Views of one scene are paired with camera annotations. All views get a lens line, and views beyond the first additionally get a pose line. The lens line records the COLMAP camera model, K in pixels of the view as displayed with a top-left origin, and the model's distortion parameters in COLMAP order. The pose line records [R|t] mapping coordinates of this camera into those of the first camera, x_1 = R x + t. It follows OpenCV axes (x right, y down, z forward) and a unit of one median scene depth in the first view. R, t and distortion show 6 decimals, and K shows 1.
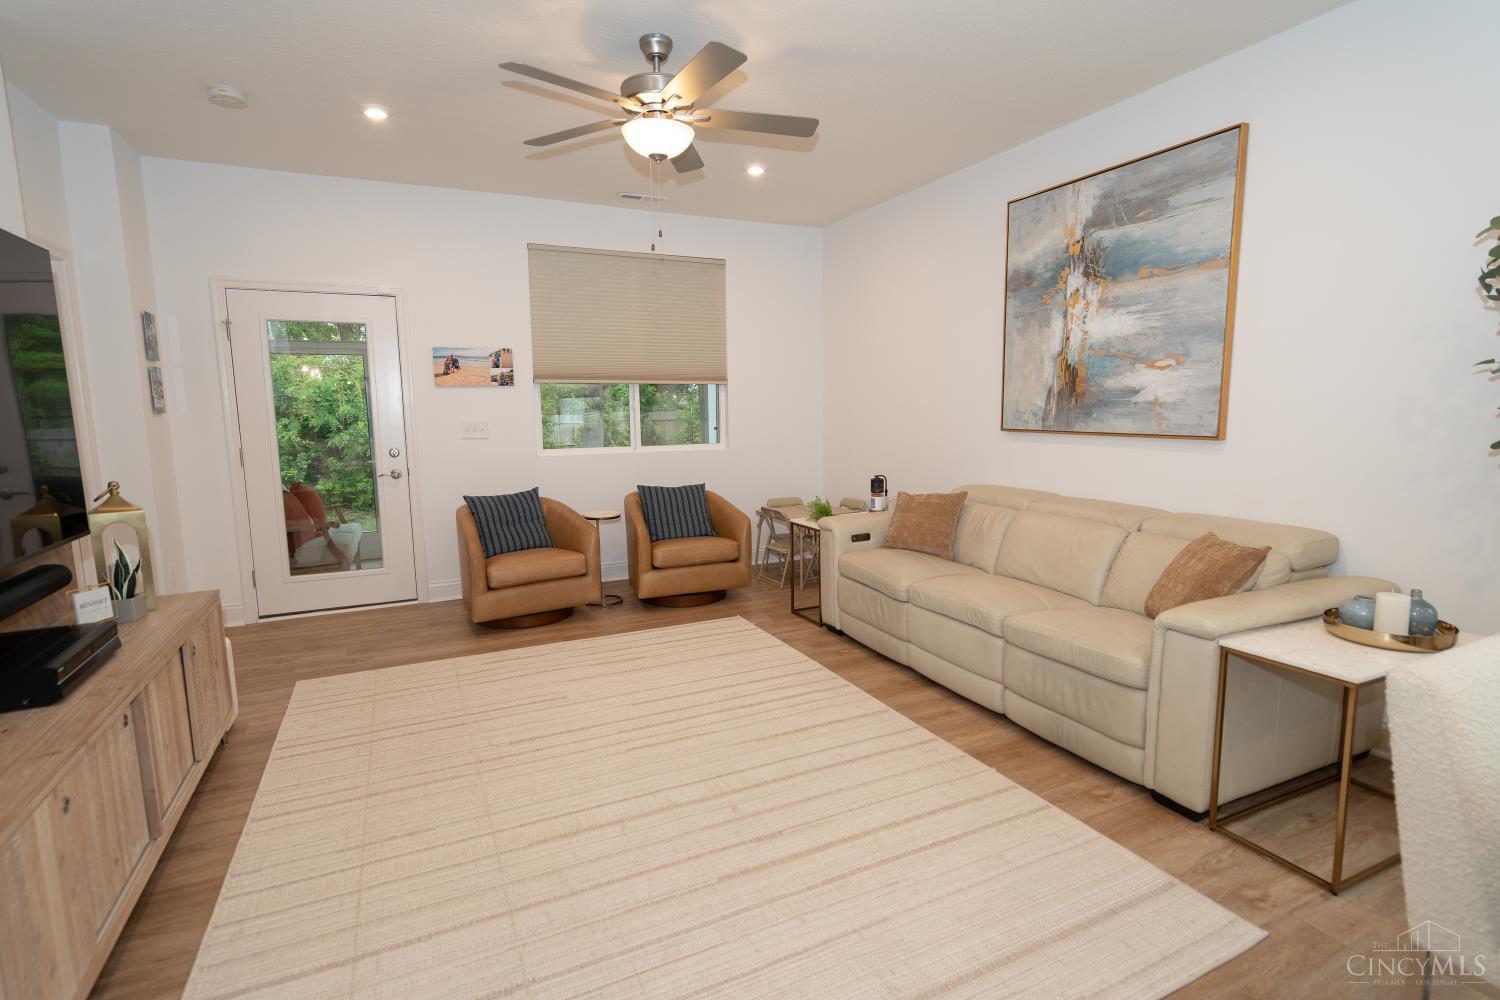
lens RADIAL K [[728.1, 0, 750.0], [0, 728.1, 500.0], [0, 0, 1]] dist [0.000989, 0.000137]
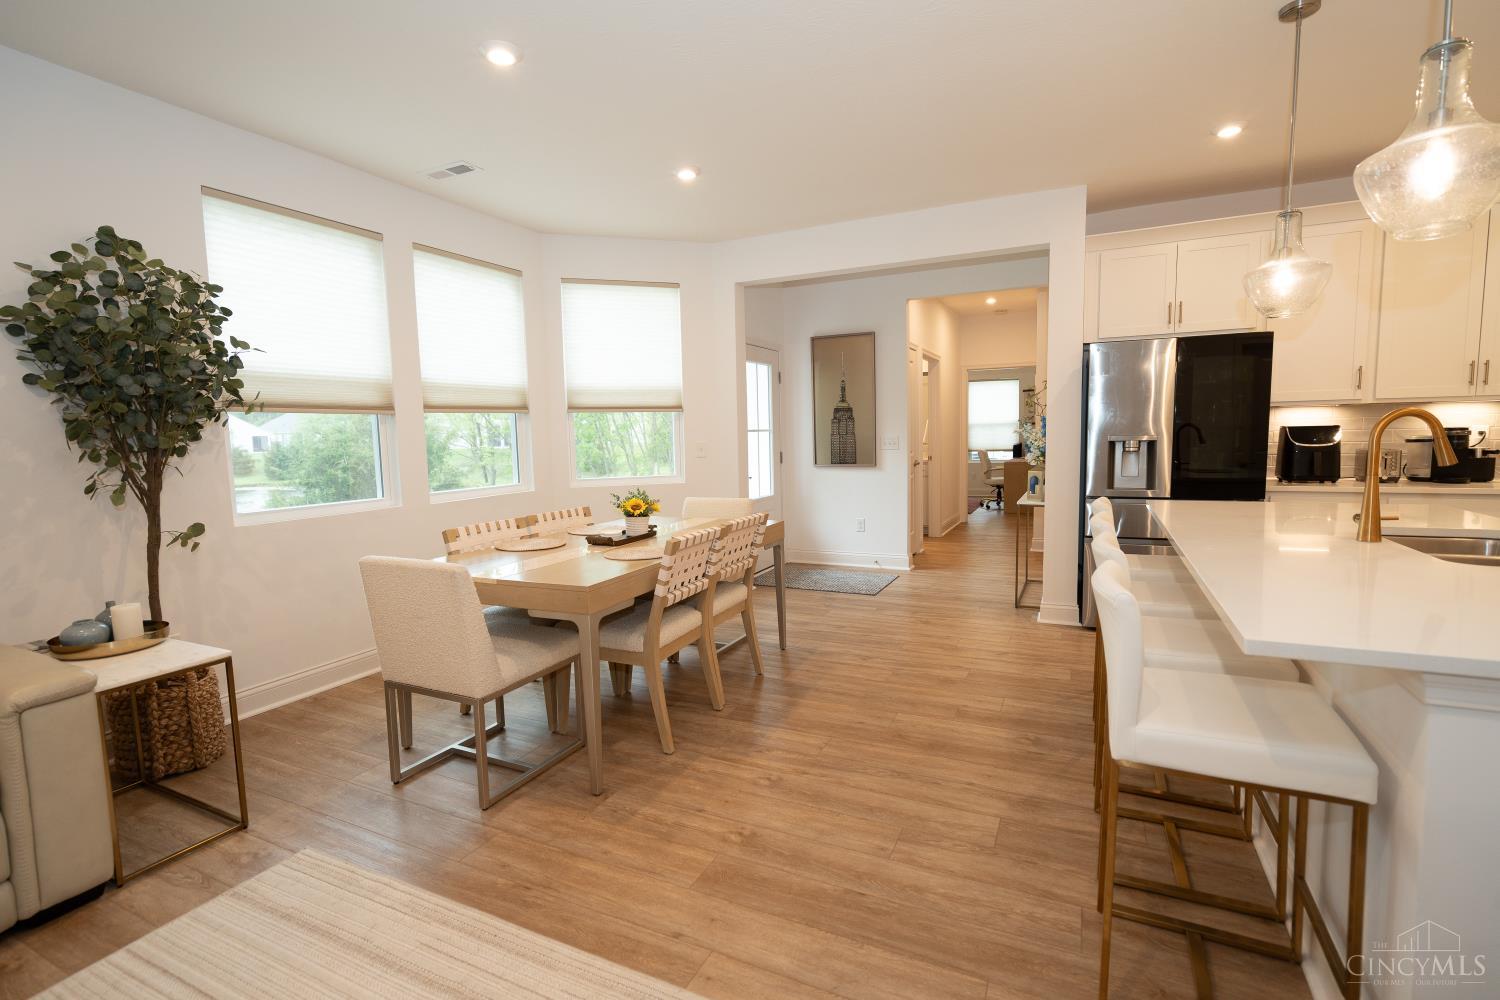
lens RADIAL K [[686.3, 0, 750.0], [0, 686.3, 500.0], [0, 0, 1]] dist [-0.000544, 0.000228]
pose [[-0.620438, -0.045358, 0.782943, -0.255674], [0.134733, 0.977319, 0.163386, -0.033876], [-0.772596, 0.206859, -0.600254, 0.377151]]
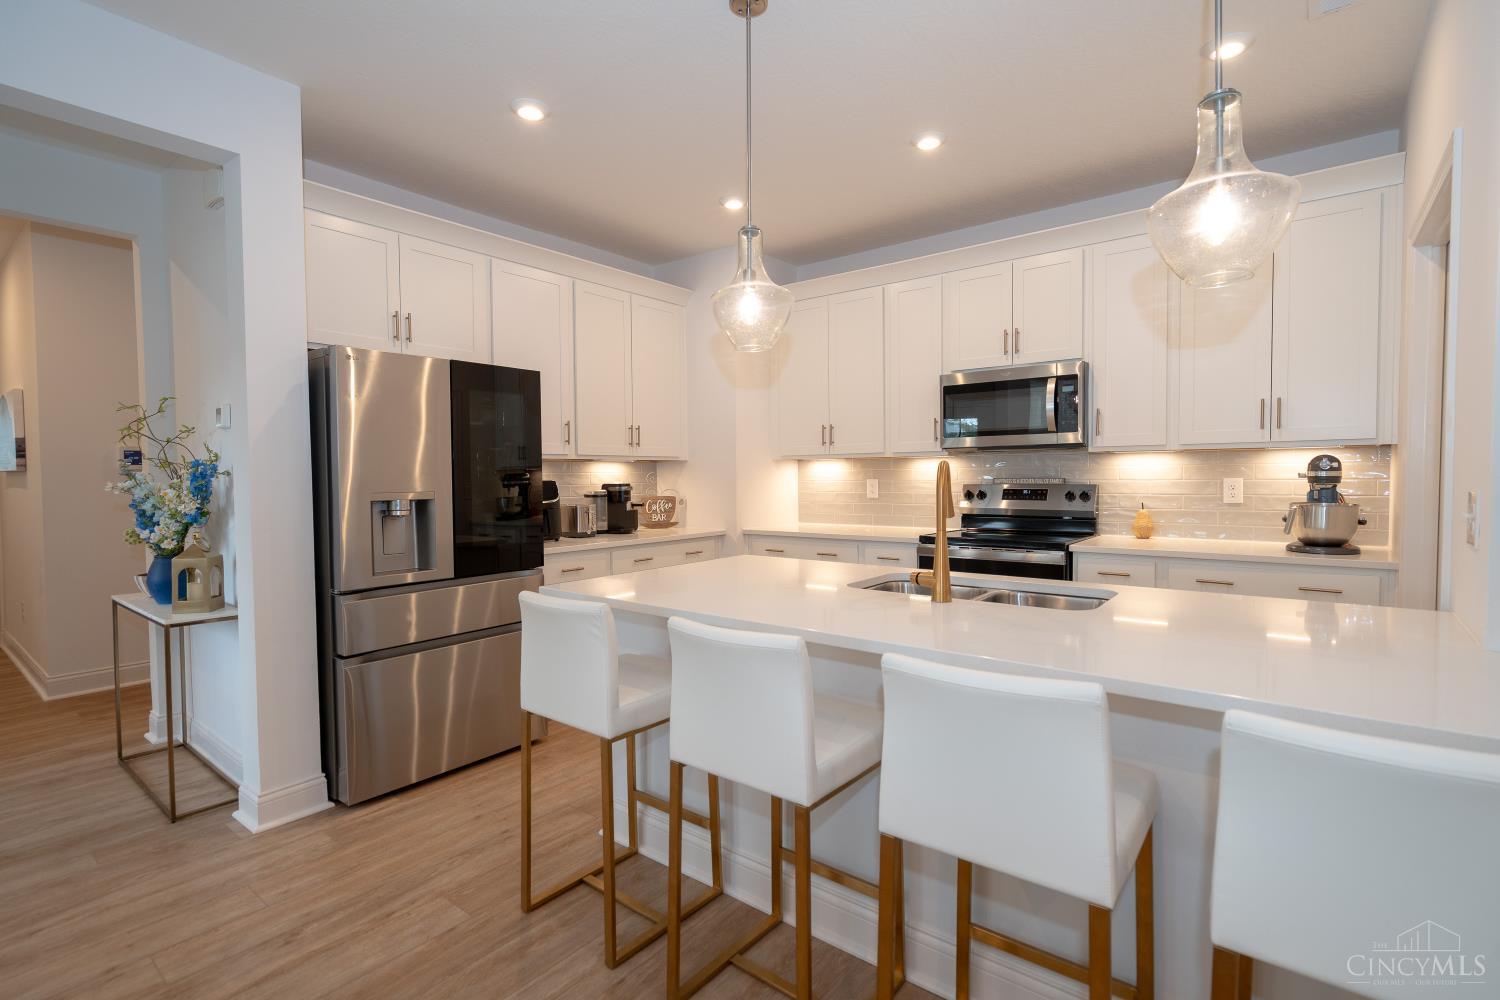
lens RADIAL K [[707.8, 0, 750.0], [0, 707.8, 500.0], [0, 0, 1]] dist [-0.010142, 0.000073]
pose [[-0.899428, 0.040408, -0.435196, 0.121491], [-0.033699, 0.986342, 0.161228, -0.007308], [0.435767, 0.159679, -0.885782, 0.128704]]
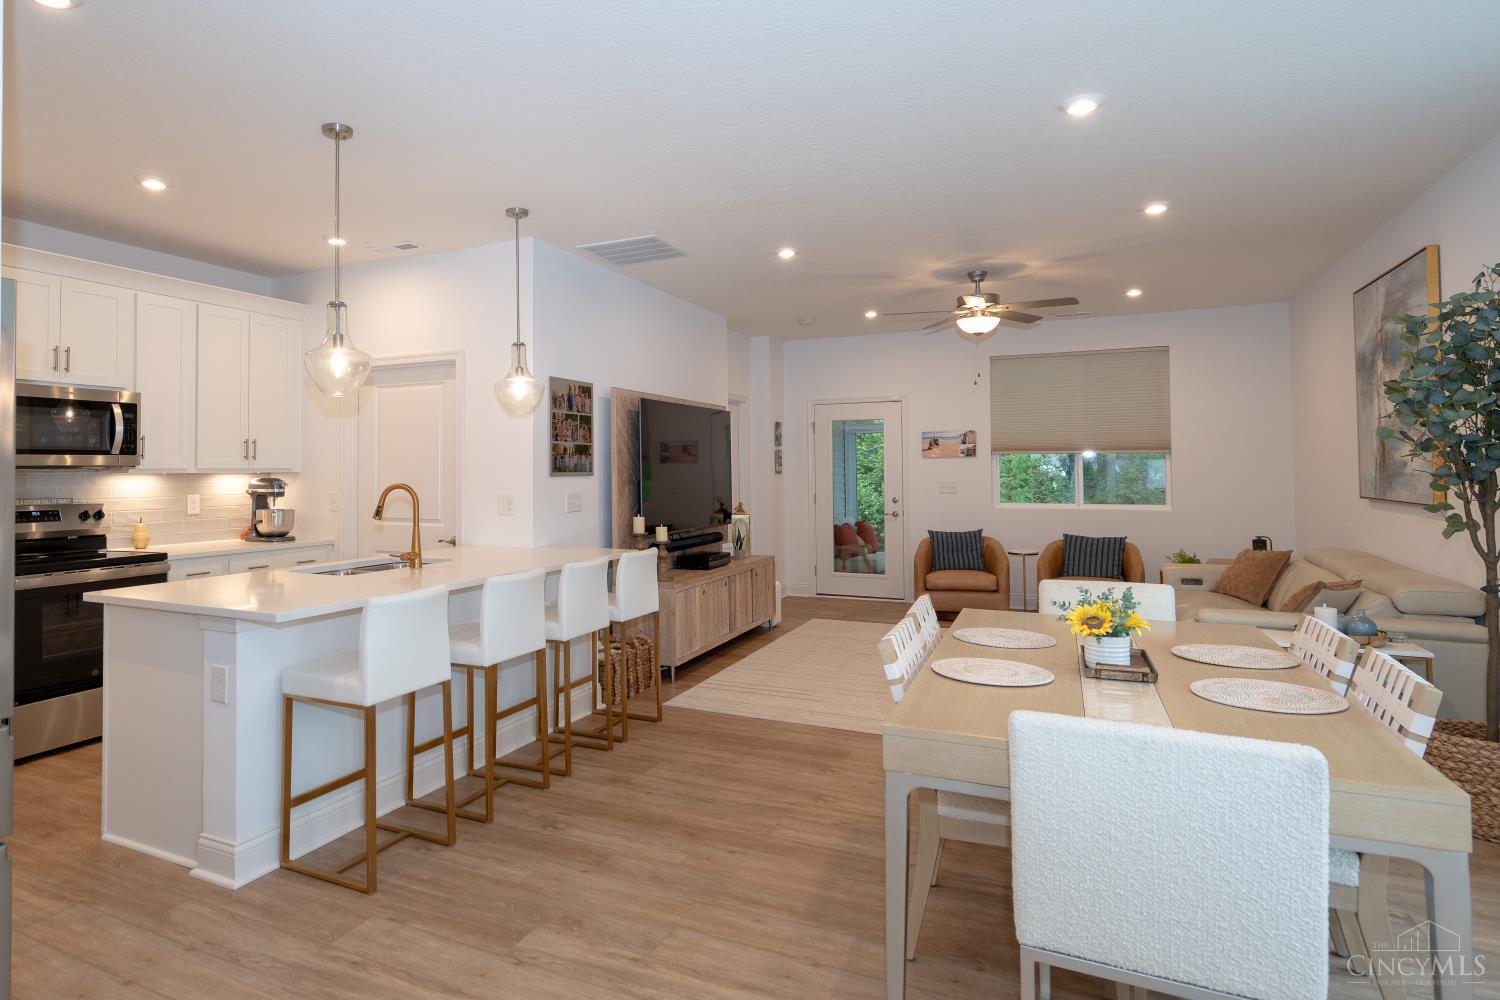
lens RADIAL K [[852.0, 0, 652.4], [0, 852.0, 449.7], [0, 0, 1]] dist [0.002462, 0.000583]
pose [[0.608638, -0.011500, -0.793365, 0.649223], [-0.104415, 0.990038, -0.094454, 0.054763], [0.786548, 0.140327, 0.601374, -0.520363]]
